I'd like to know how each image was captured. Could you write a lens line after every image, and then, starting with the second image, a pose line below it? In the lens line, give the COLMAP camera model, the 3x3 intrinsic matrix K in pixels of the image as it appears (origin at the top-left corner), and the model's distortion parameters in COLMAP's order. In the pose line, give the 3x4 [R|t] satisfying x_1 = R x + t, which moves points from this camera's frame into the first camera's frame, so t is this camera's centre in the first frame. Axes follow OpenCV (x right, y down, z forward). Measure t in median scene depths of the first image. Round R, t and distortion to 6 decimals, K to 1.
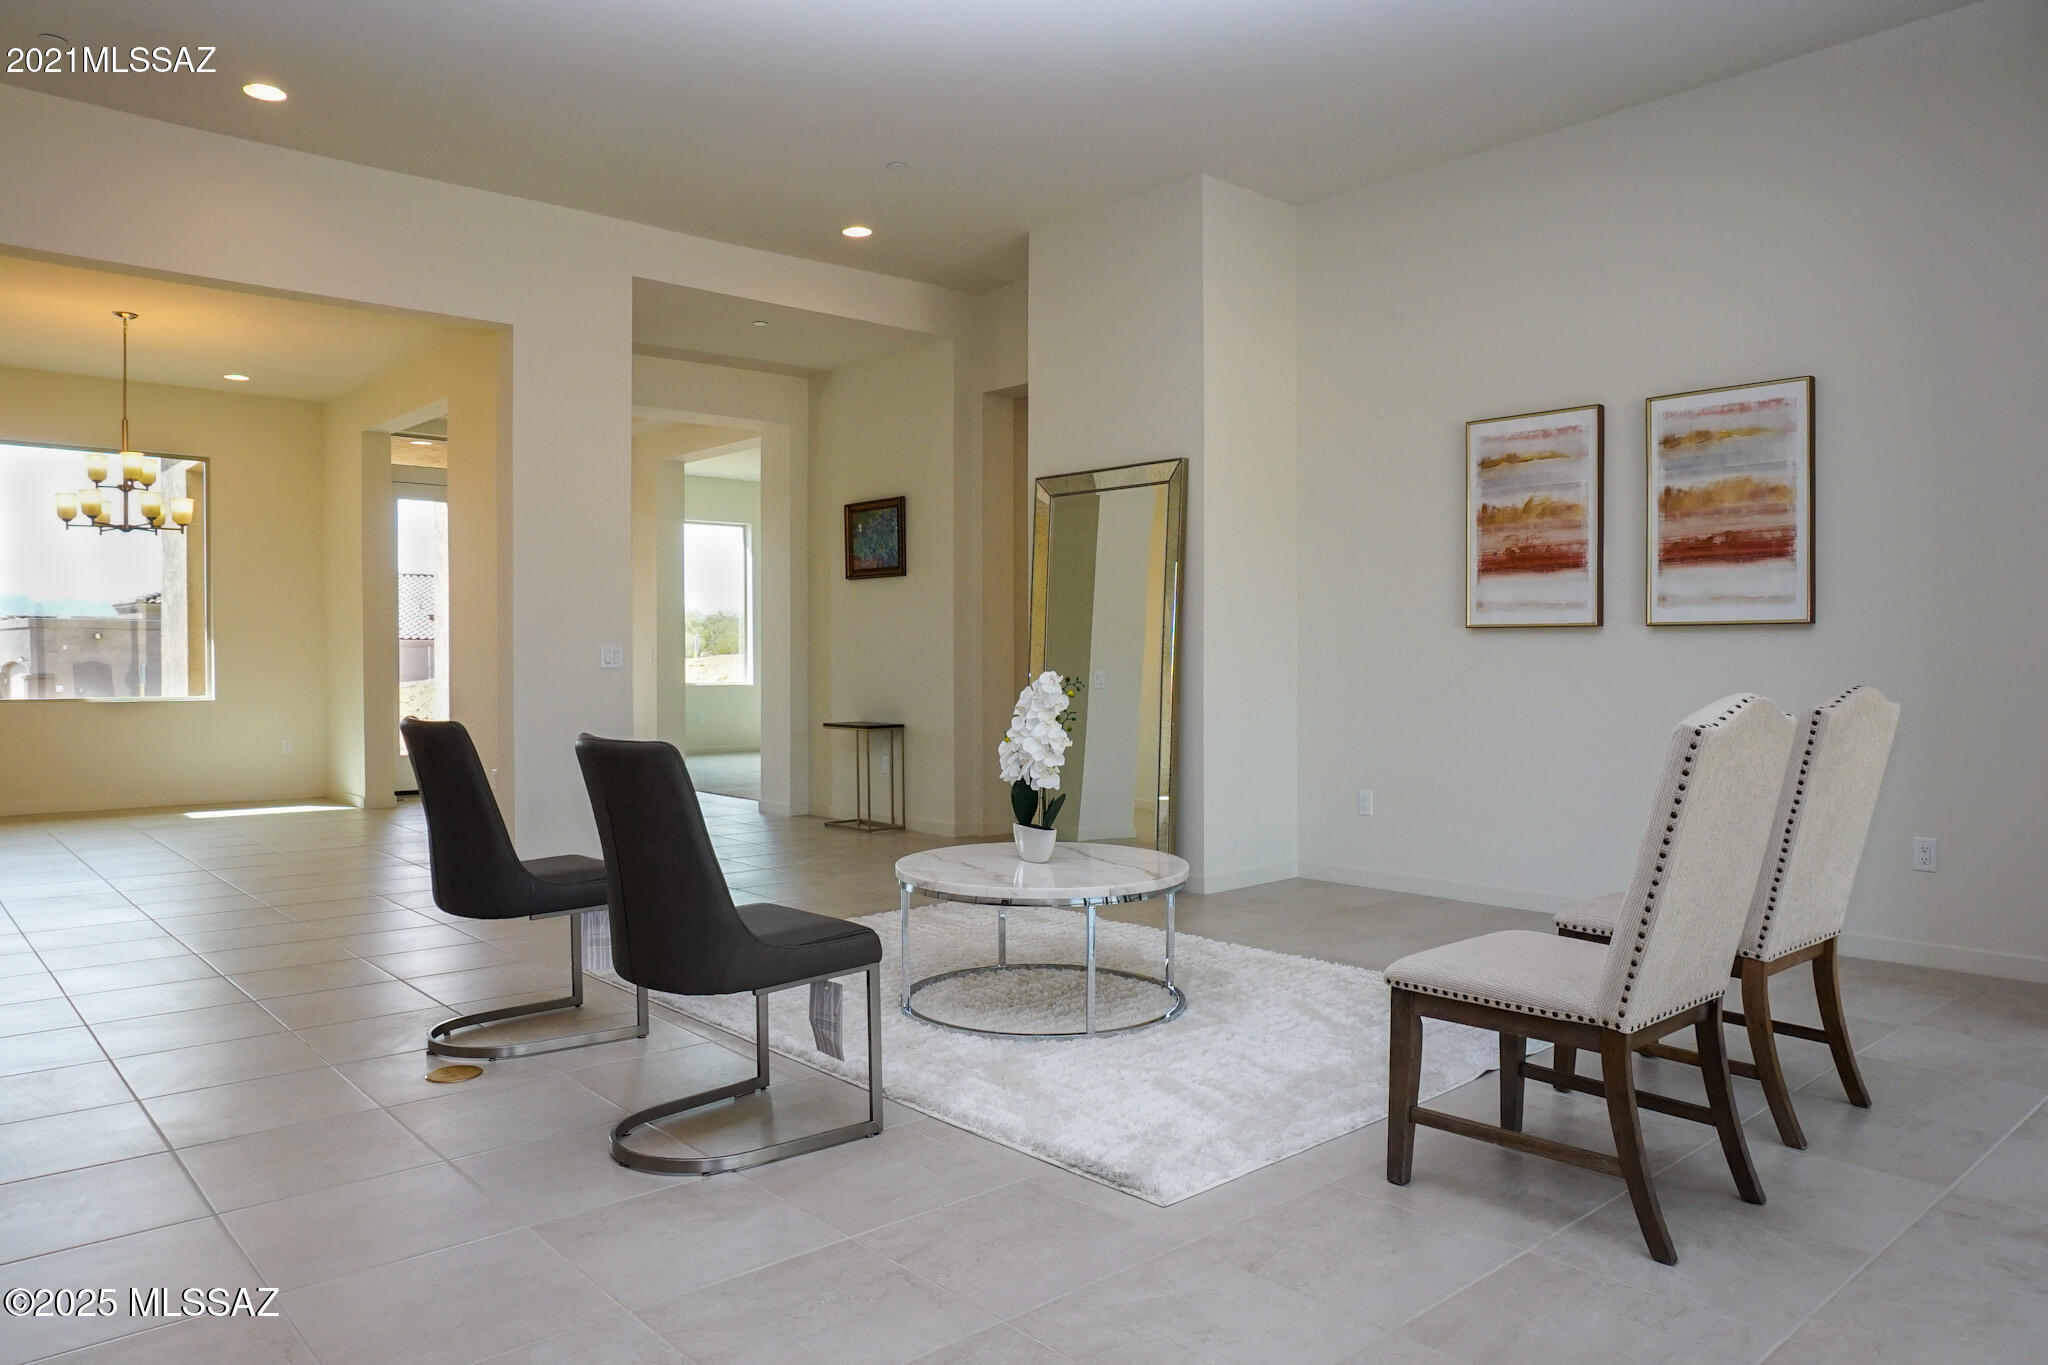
lens RADIAL K [[1372.9, 0, 1022.5], [0, 1372.9, 677.8], [0, 0, 1]] dist [-0.043183, 0.022636]
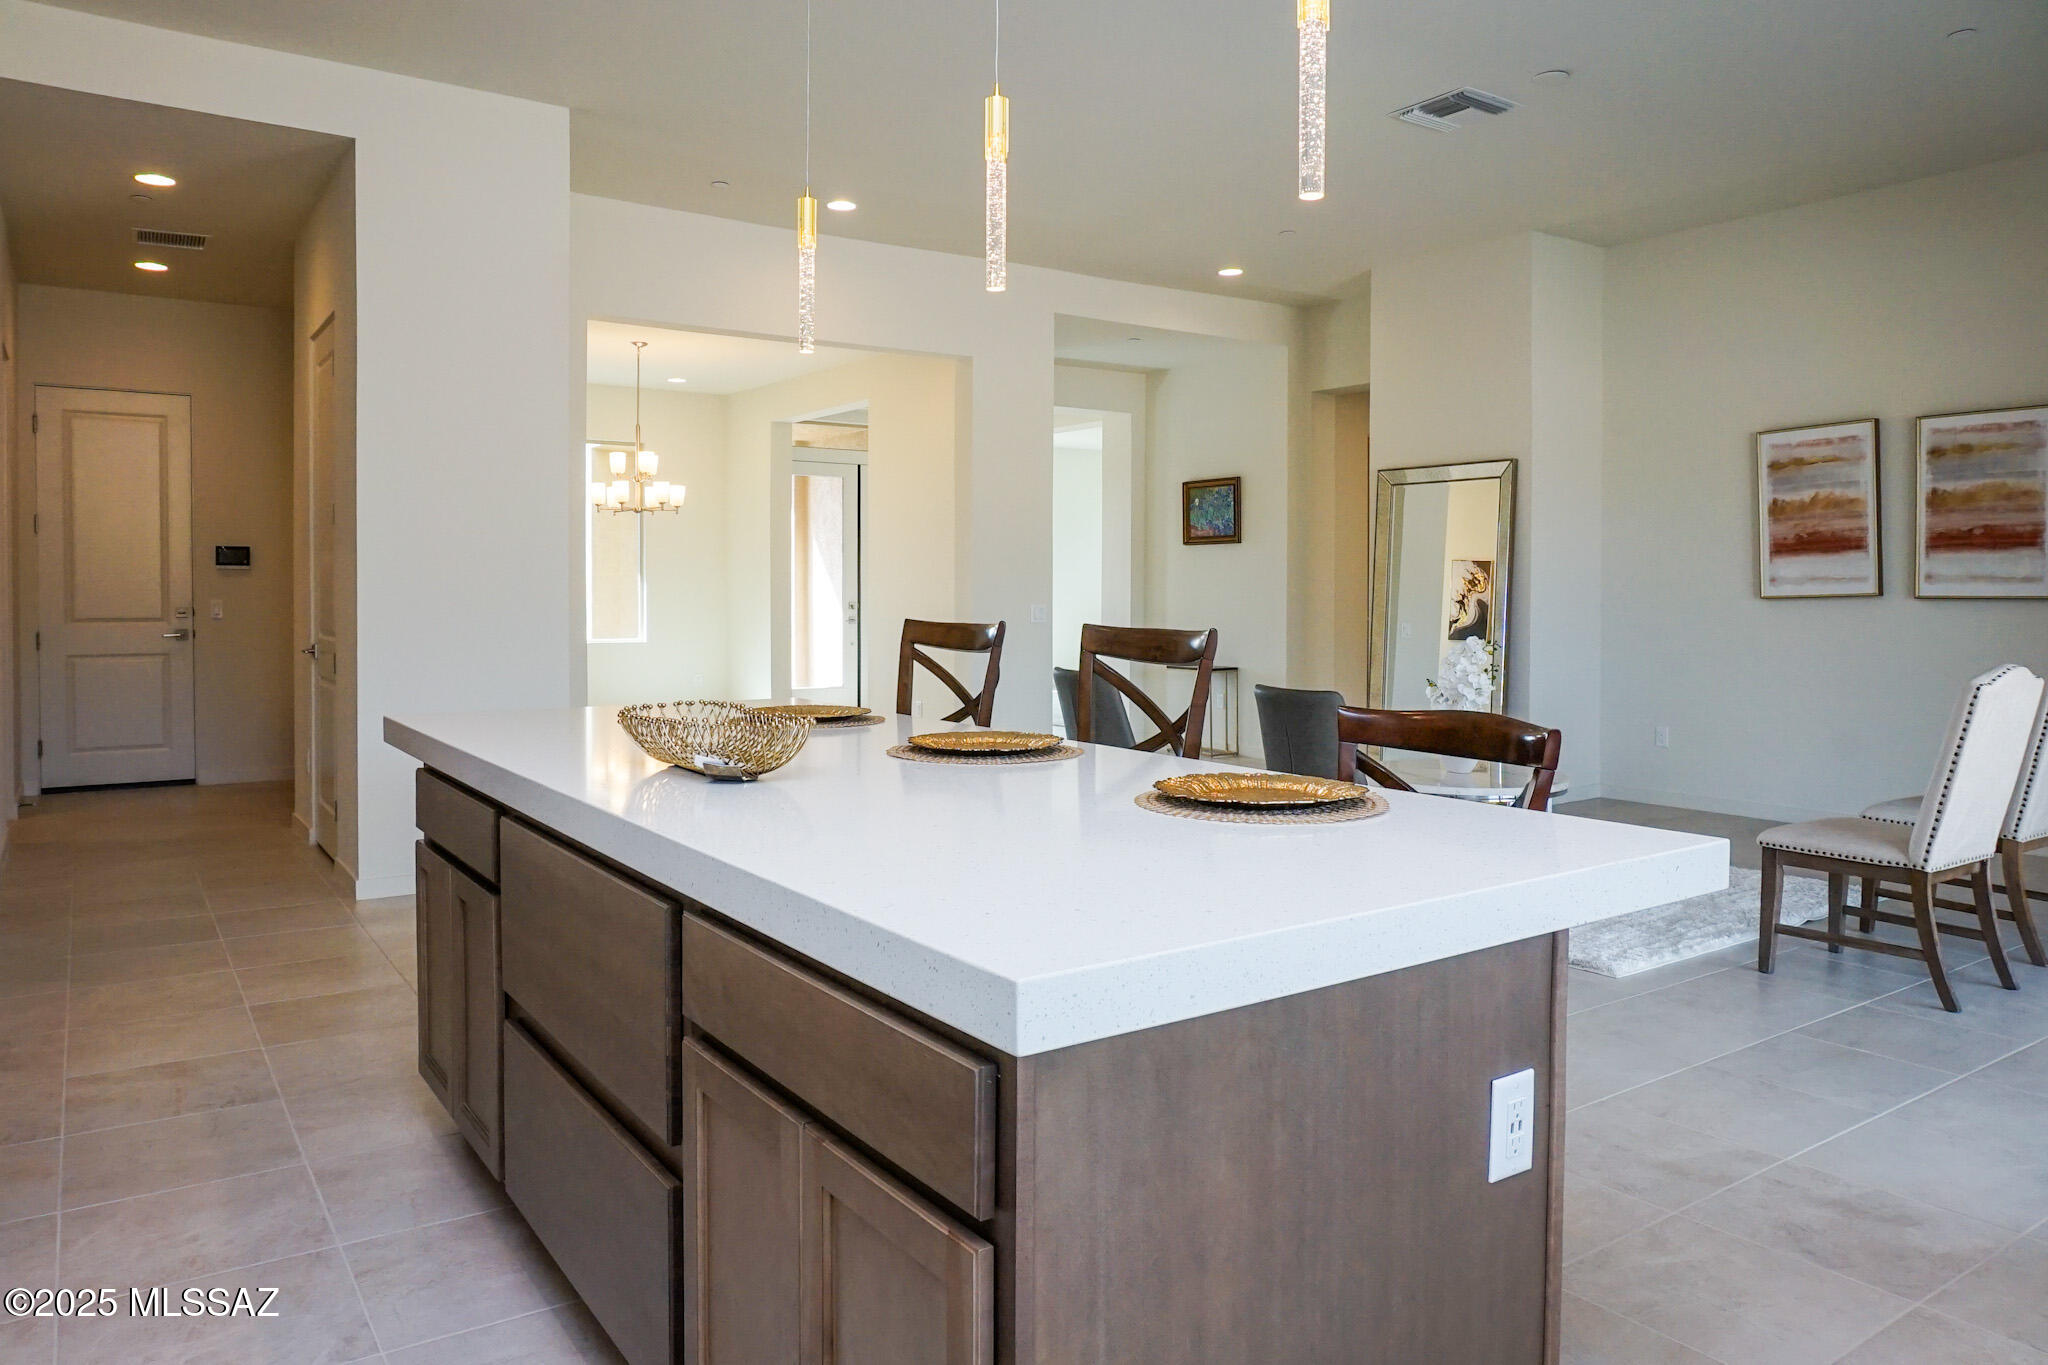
lens RADIAL K [[1372.9, 0, 1017.0], [0, 1372.9, 621.9], [0, 0, 1]] dist [-0.043183, 0.022636]
pose [[0.991234, 0.004403, -0.132047, -0.201505], [-0.003731, 0.999979, 0.005335, -0.019131], [0.132067, -0.004795, 0.991229, -0.353282]]
